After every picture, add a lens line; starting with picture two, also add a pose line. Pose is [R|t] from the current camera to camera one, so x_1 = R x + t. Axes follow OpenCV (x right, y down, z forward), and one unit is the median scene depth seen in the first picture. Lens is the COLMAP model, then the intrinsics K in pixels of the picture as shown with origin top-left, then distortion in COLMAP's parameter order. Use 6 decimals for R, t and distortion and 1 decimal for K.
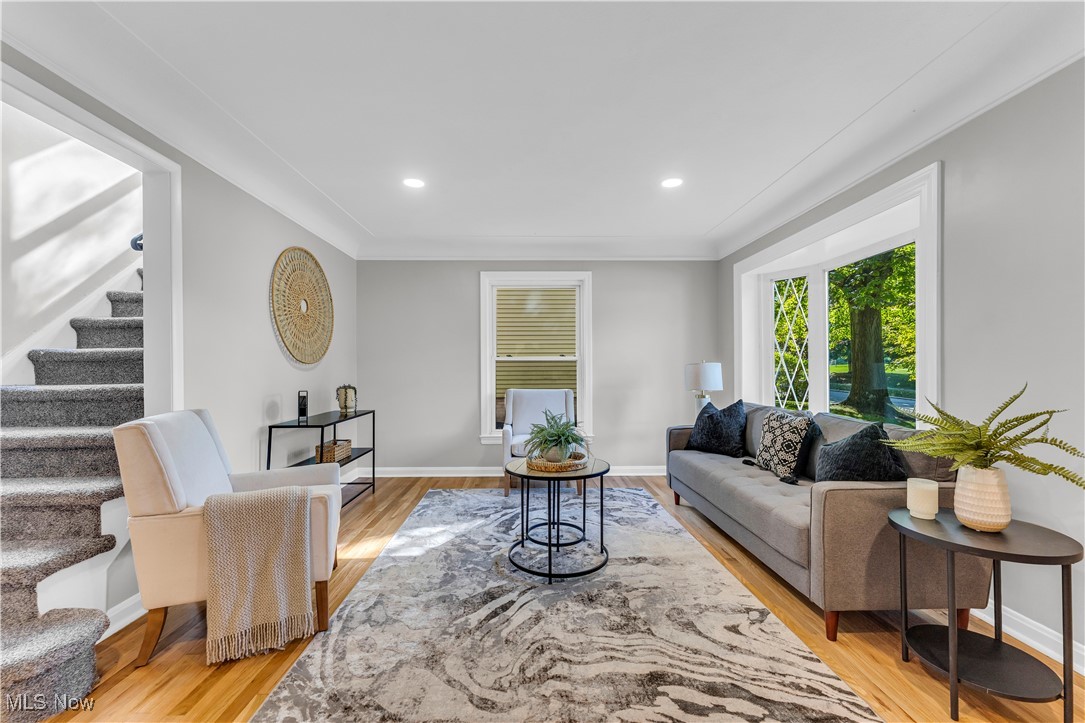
lens RADIAL K [[437.2, 0, 537.8], [0, 437.2, 369.2], [0, 0, 1]] dist [0.000658, 0.000025]
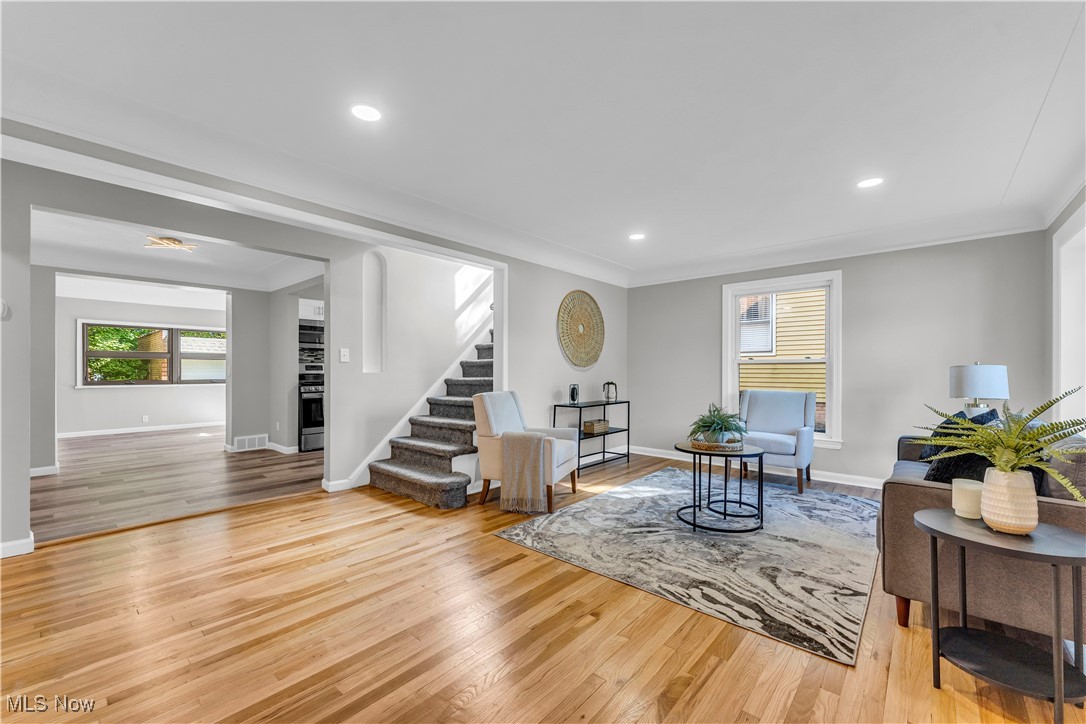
lens RADIAL K [[438.0, 0, 538.7], [0, 438.0, 370.7], [0, 0, 1]] dist [-0.000431, 0.000358]
pose [[0.732636, 0.004470, -0.680605, 0.603358], [-0.004994, 0.999987, 0.001192, -0.000865], [0.680602, 0.002526, 0.732649, -0.316724]]
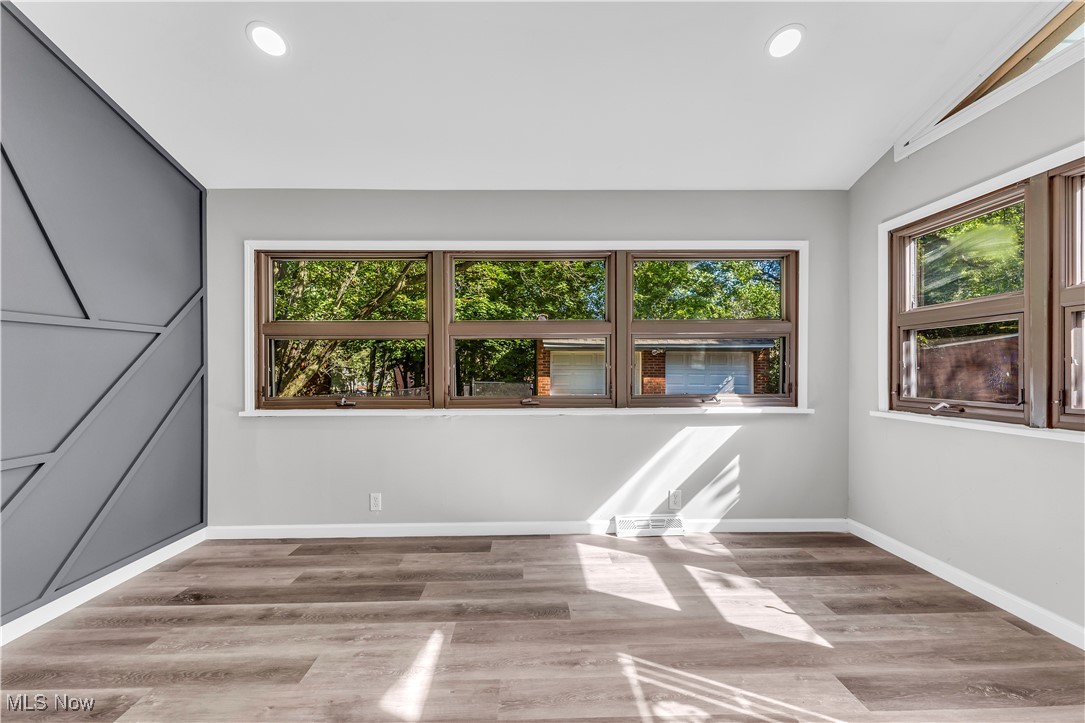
lens RADIAL K [[437.2, 0, 537.8], [0, 437.2, 369.2], [0, 0, 1]] dist [0.000658, 0.000025]
pose [[0.008711, 0.006367, -0.999942, -2.874150], [0.002089, 0.999977, 0.006385, 0.007501], [0.999960, -0.002145, 0.008698, 0.586044]]
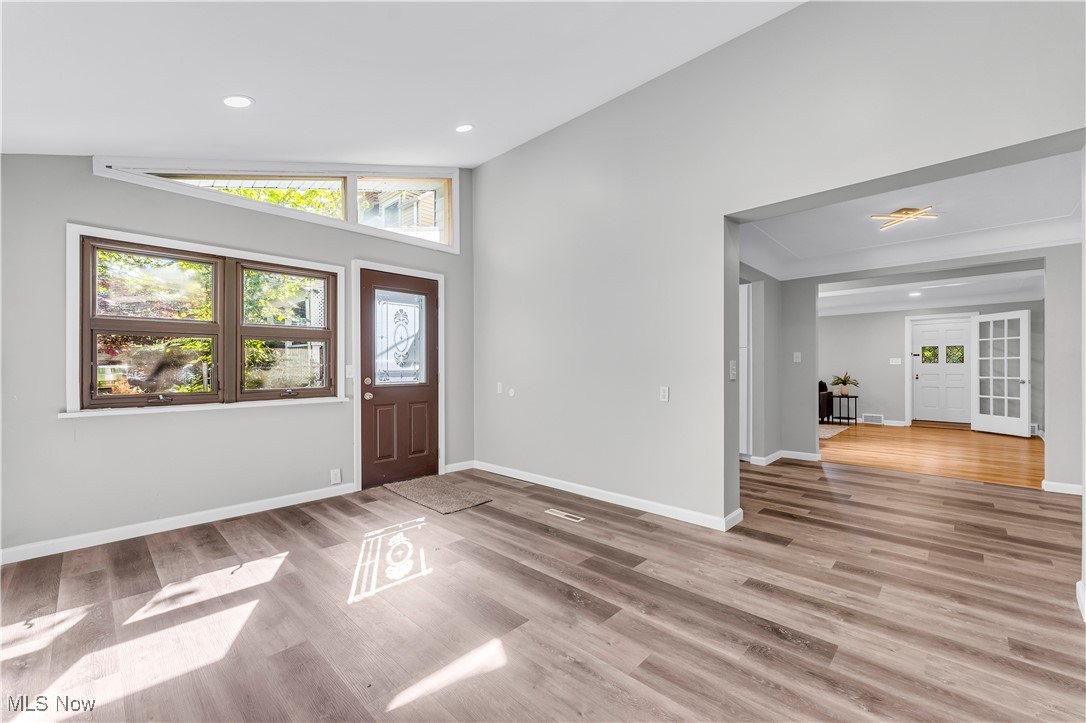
lens RADIAL K [[438.0, 0, 538.7], [0, 438.0, 370.2], [0, 0, 1]] dist [-0.000431, 0.000358]
pose [[0.712542, 0.001013, 0.701629, -3.995616], [-0.001921, 0.999998, 0.000507, 0.015146], [-0.701627, -0.001709, 0.712542, -0.205001]]
